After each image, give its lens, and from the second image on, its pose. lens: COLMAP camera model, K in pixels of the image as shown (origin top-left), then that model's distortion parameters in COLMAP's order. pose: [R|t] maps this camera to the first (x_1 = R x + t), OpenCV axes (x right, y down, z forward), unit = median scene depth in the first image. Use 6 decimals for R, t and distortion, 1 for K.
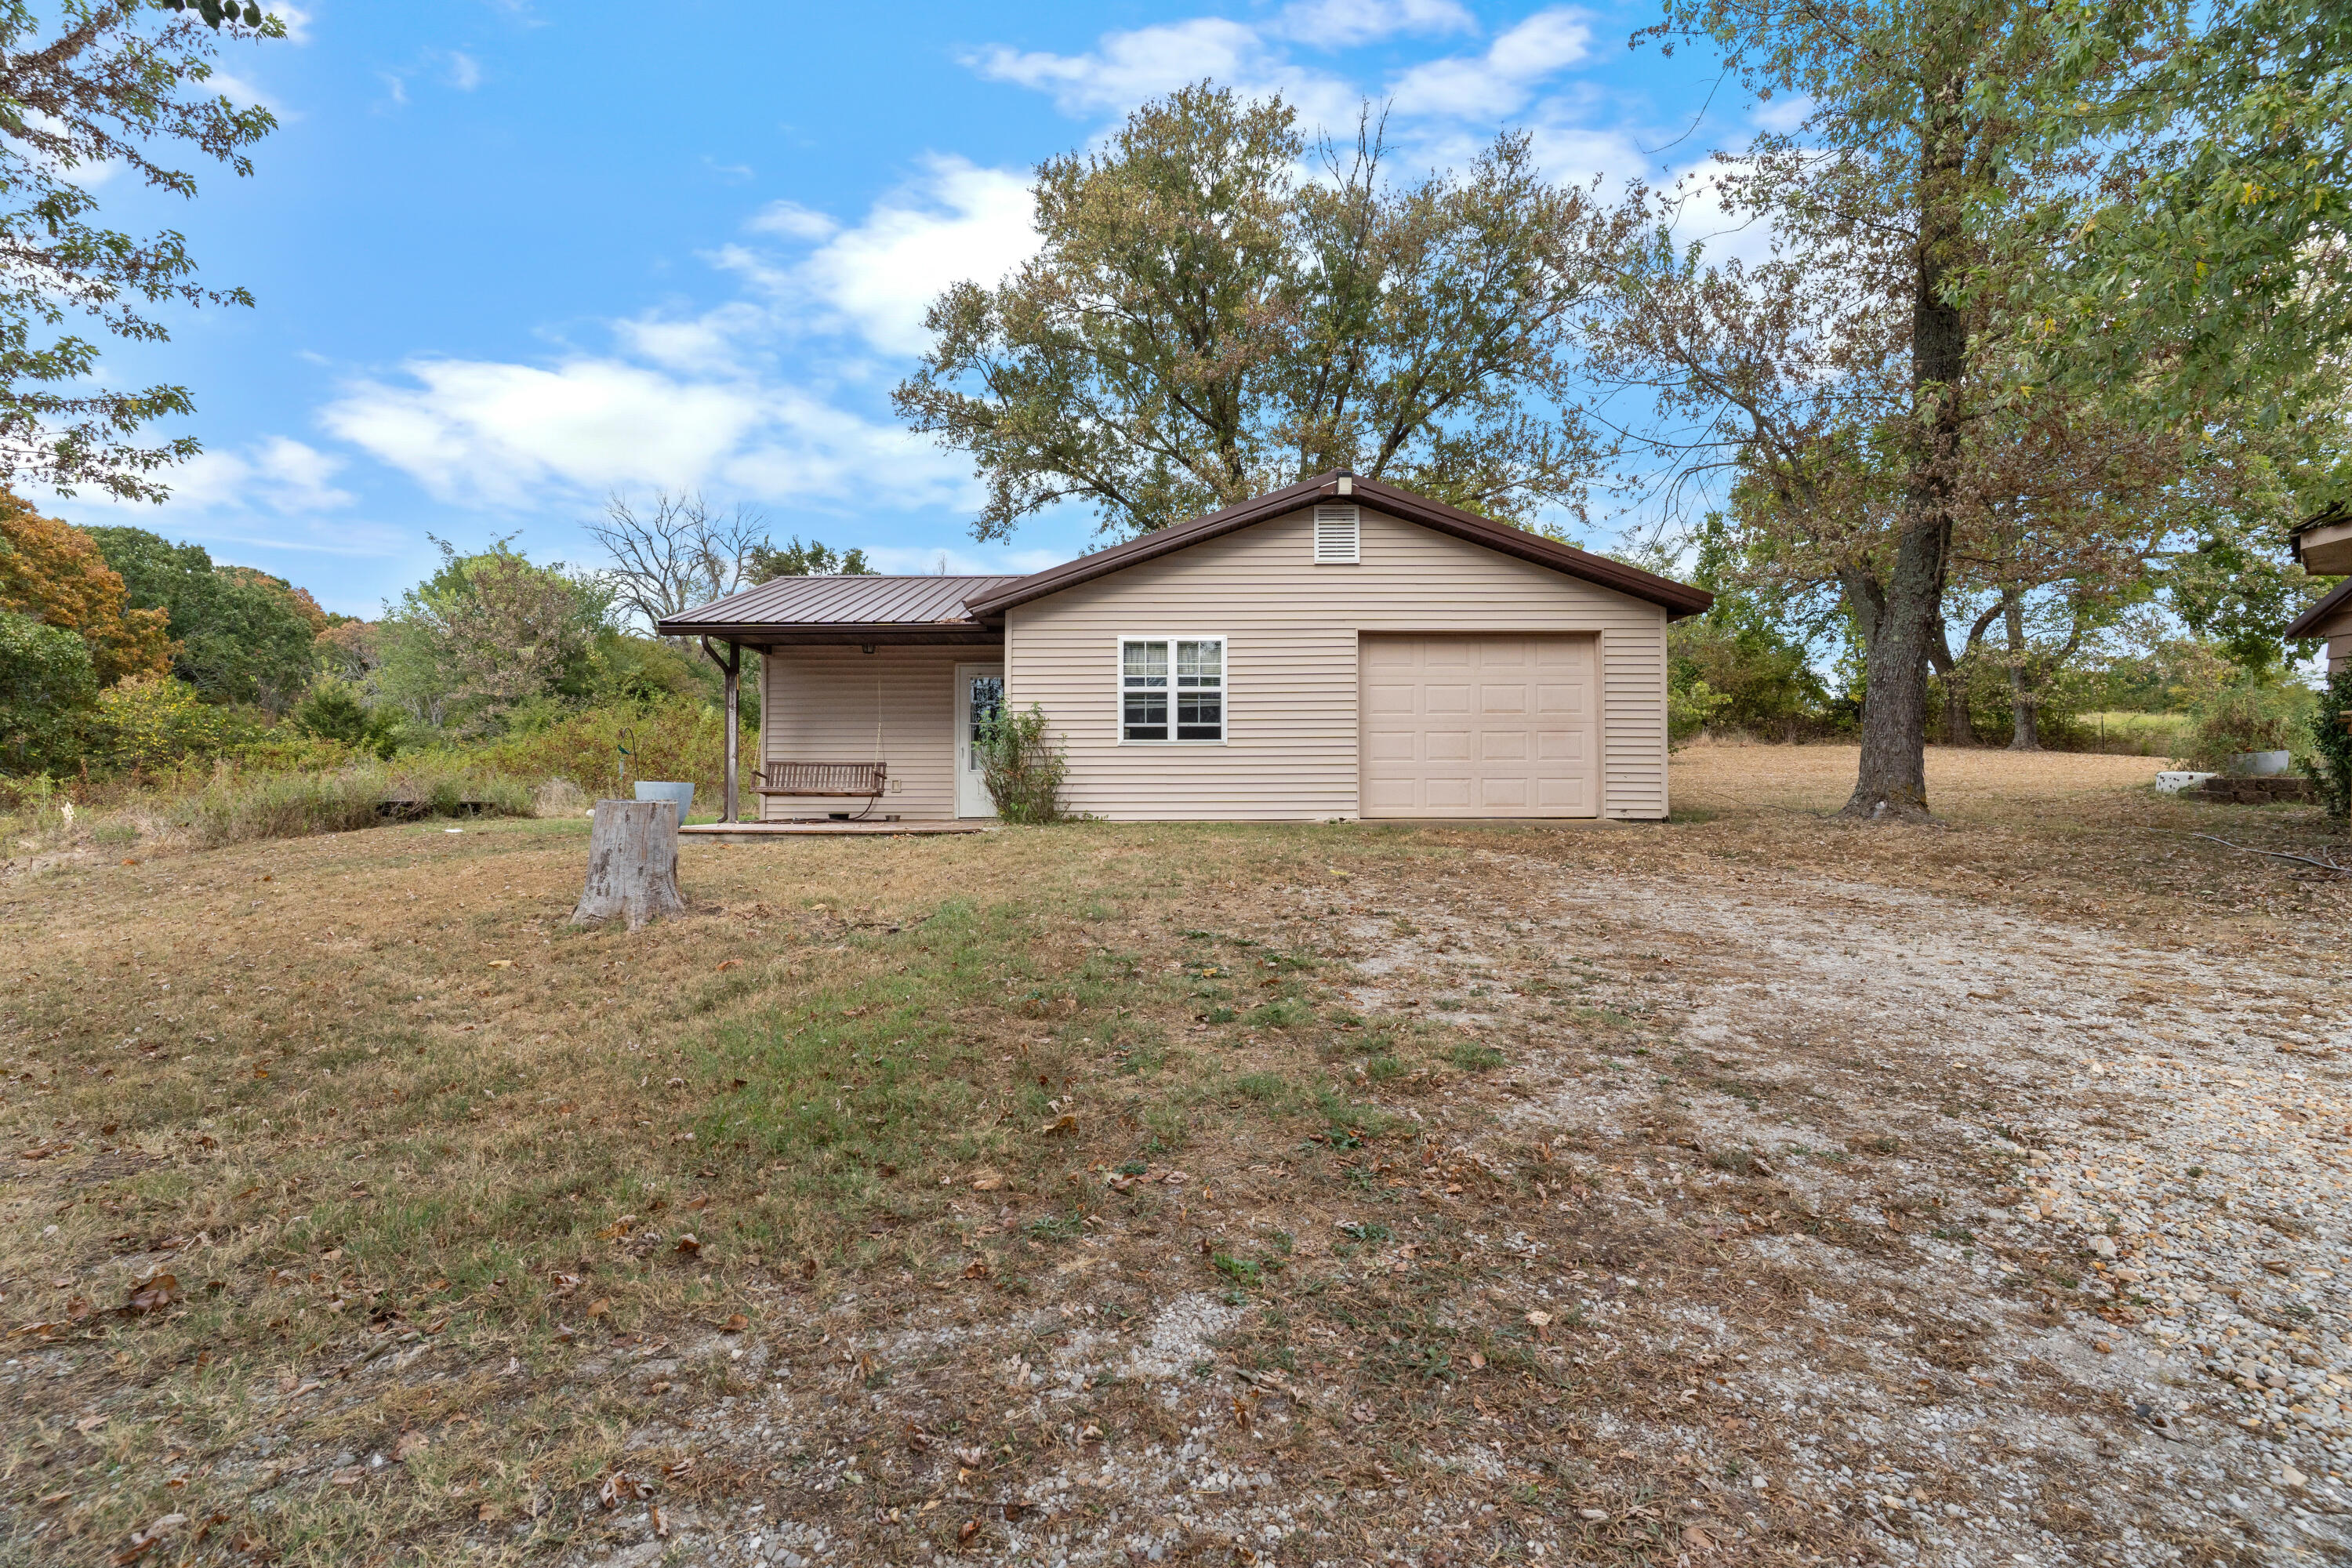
lens RADIAL K [[1095.7, 0, 1176.0], [0, 1095.7, 784.0], [0, 0, 1]] dist [-0.020388, 0.000054]
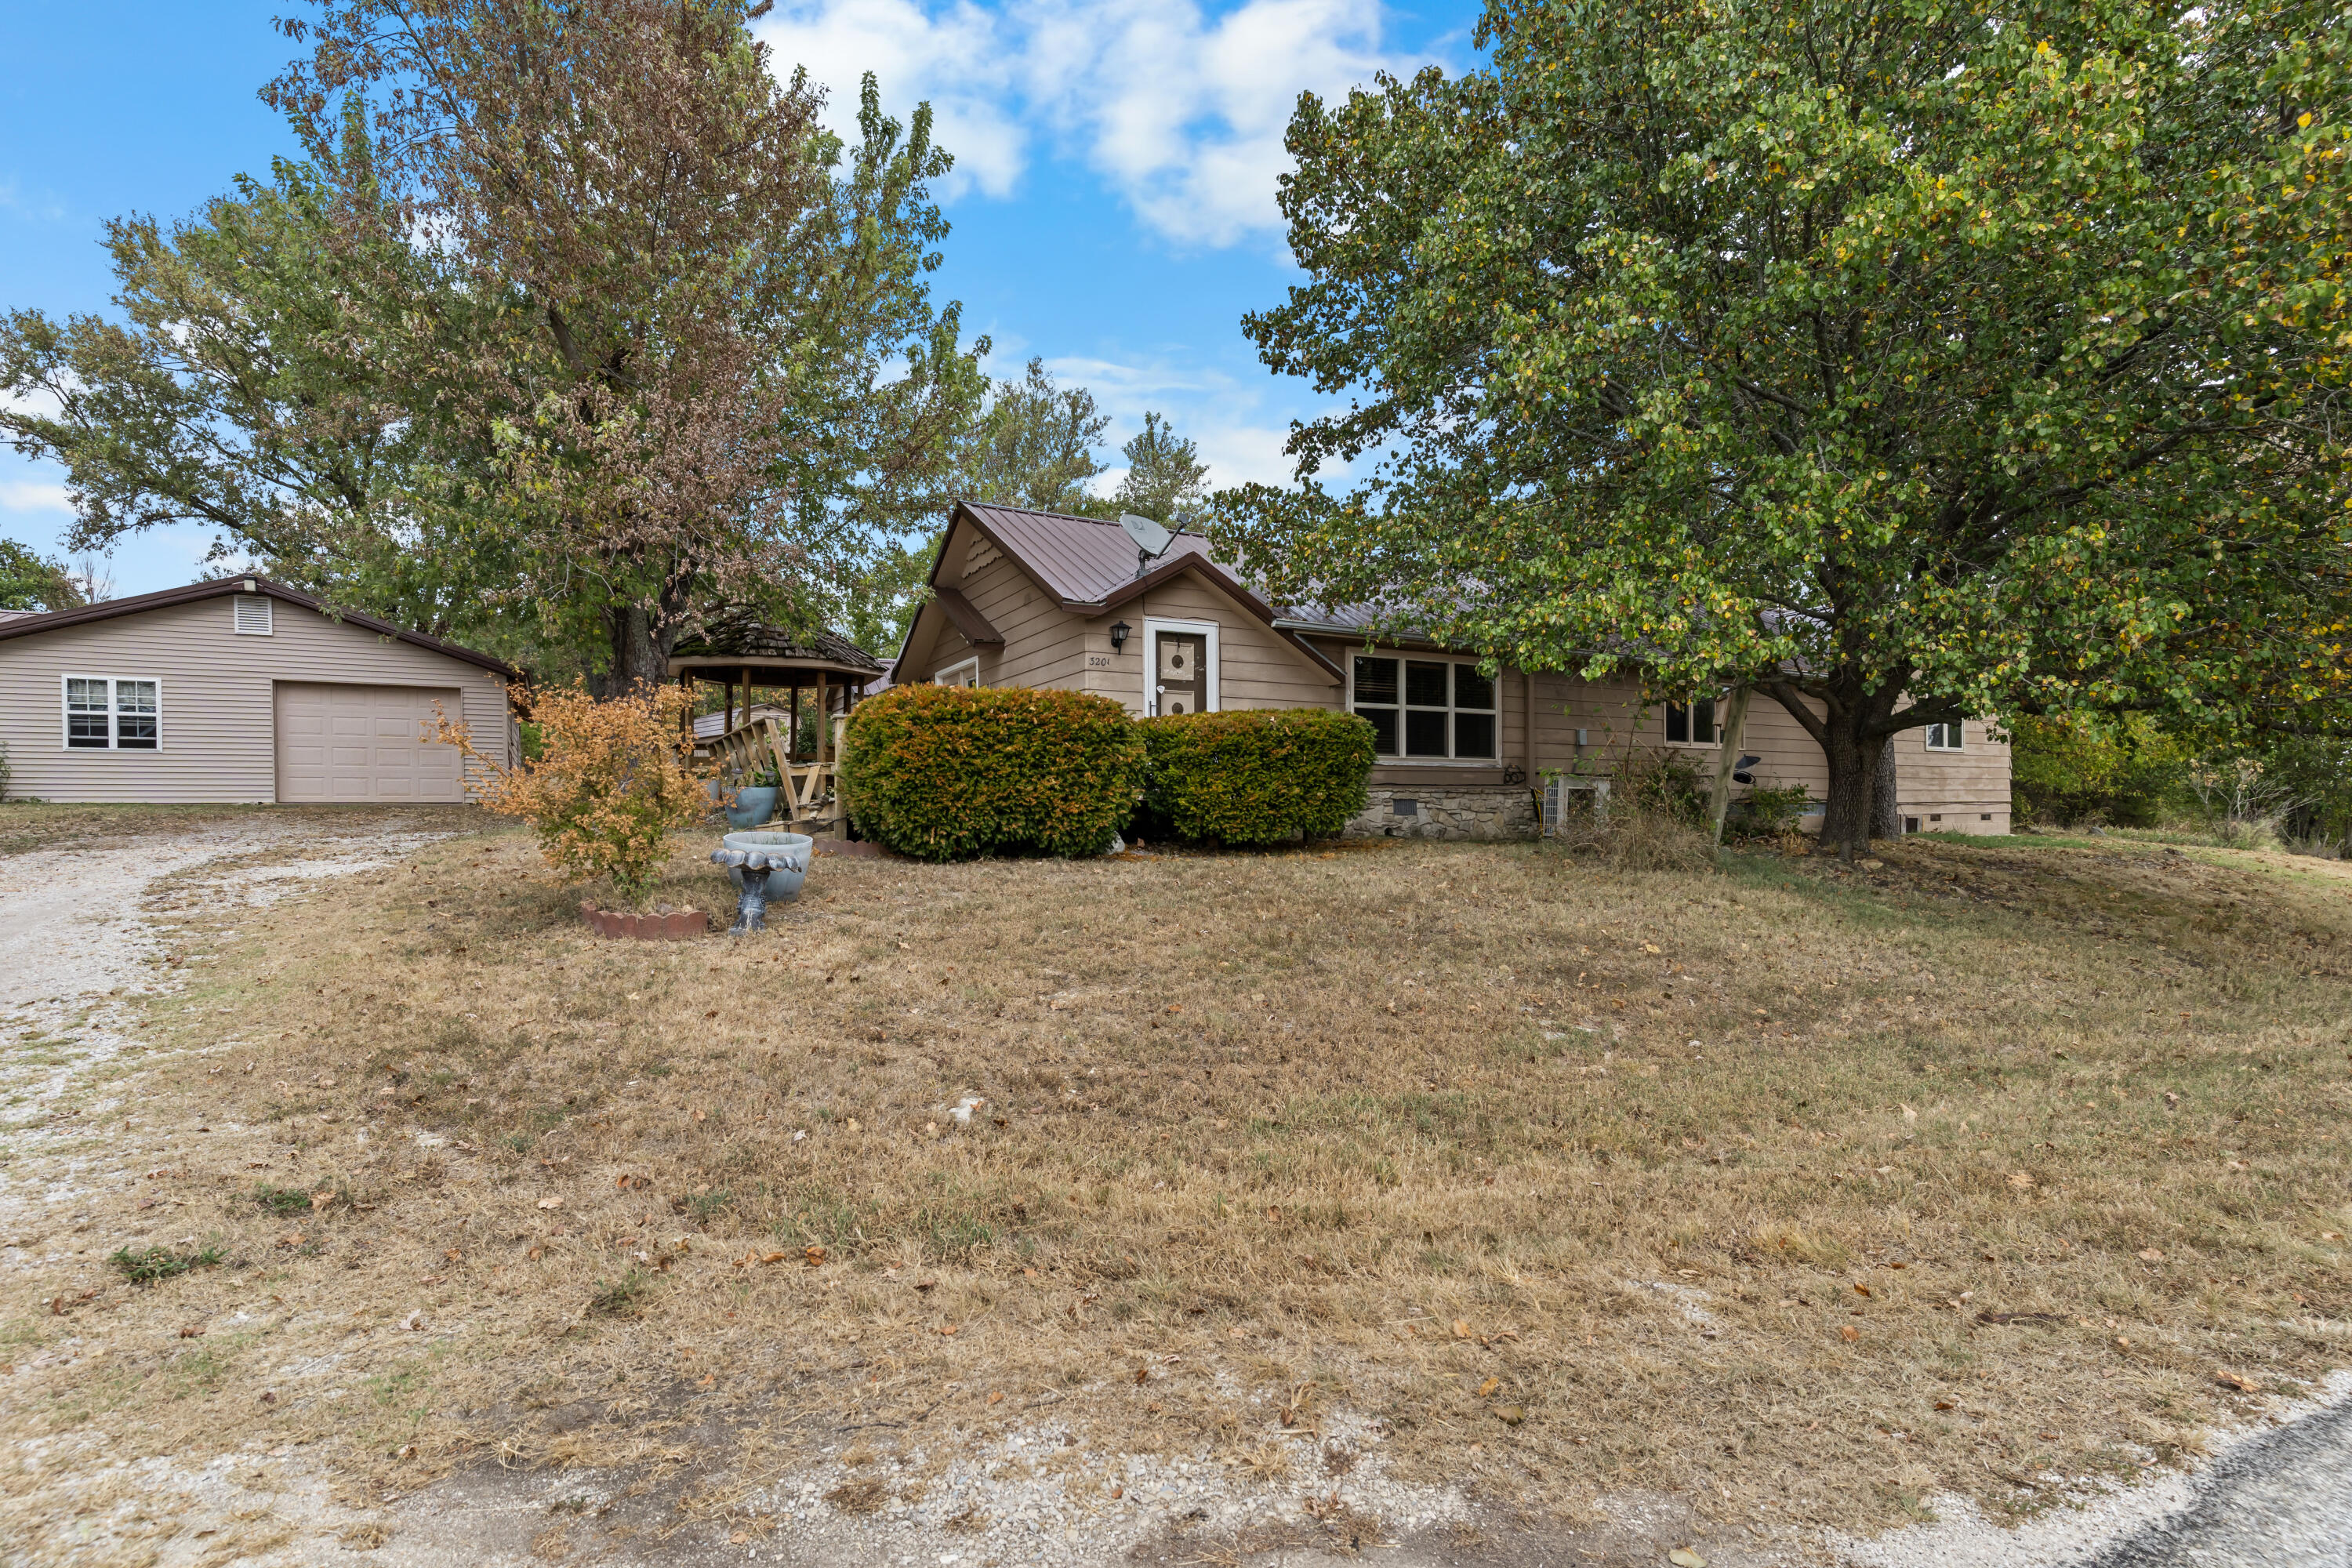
lens RADIAL K [[1126.8, 0, 1174.9], [0, 1126.8, 827.8], [0, 0, 1]] dist [0.001126, -0.000364]
pose [[0.880816, -0.008314, 0.473386, 0.527562], [-0.001184, 0.999804, 0.019761, 0.034184], [-0.473457, -0.017966, 0.880634, -0.985459]]
